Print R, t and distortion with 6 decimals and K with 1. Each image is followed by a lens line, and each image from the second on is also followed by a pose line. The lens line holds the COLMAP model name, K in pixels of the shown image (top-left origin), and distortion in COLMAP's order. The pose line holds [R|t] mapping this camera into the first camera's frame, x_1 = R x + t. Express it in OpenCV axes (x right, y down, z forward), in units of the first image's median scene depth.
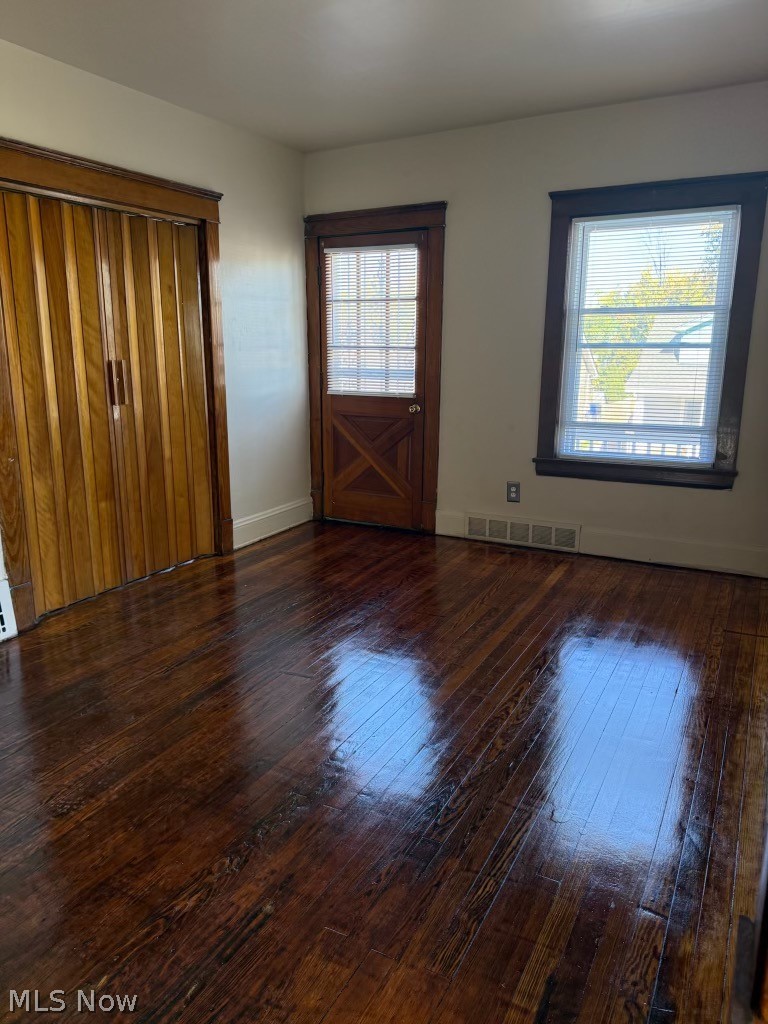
lens RADIAL K [[715.7, 0, 385.8], [0, 715.7, 509.0], [0, 0, 1]] dist [0.039619, -0.003112]
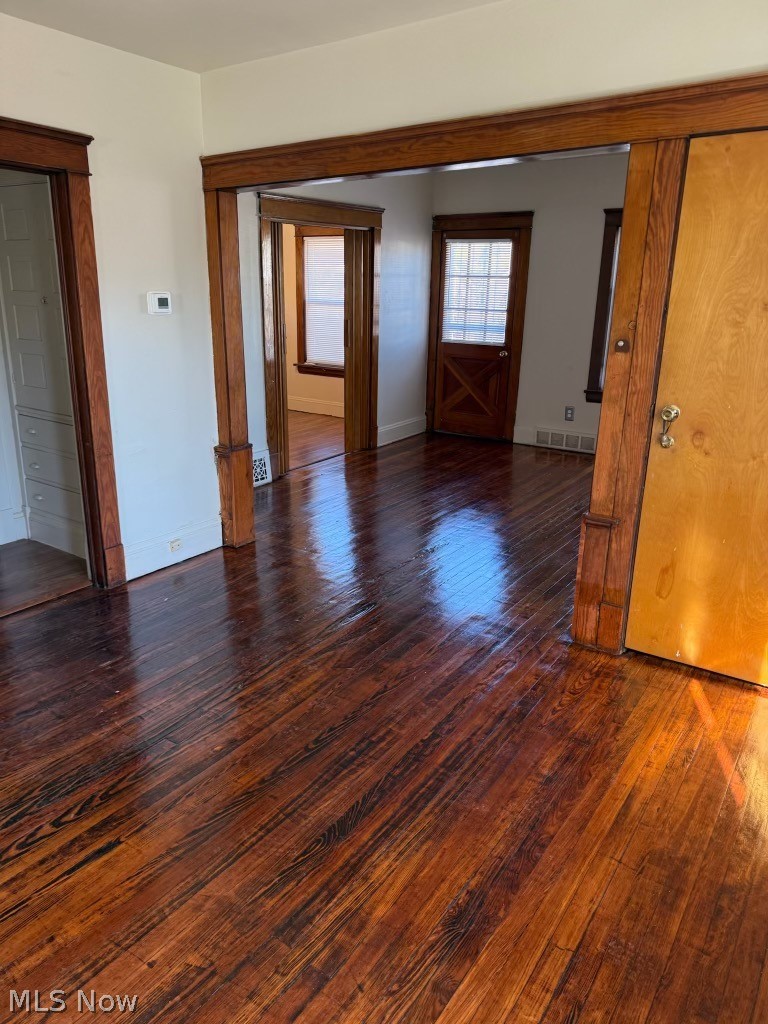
lens RADIAL K [[715.7, 0, 378.2], [0, 715.7, 519.1], [0, 0, 1]] dist [0.039619, -0.003112]
pose [[0.992782, 0.045694, -0.110891, -0.034798], [-0.034547, 0.994343, 0.100438, 0.054630], [0.114853, -0.095882, 0.988744, -0.490958]]
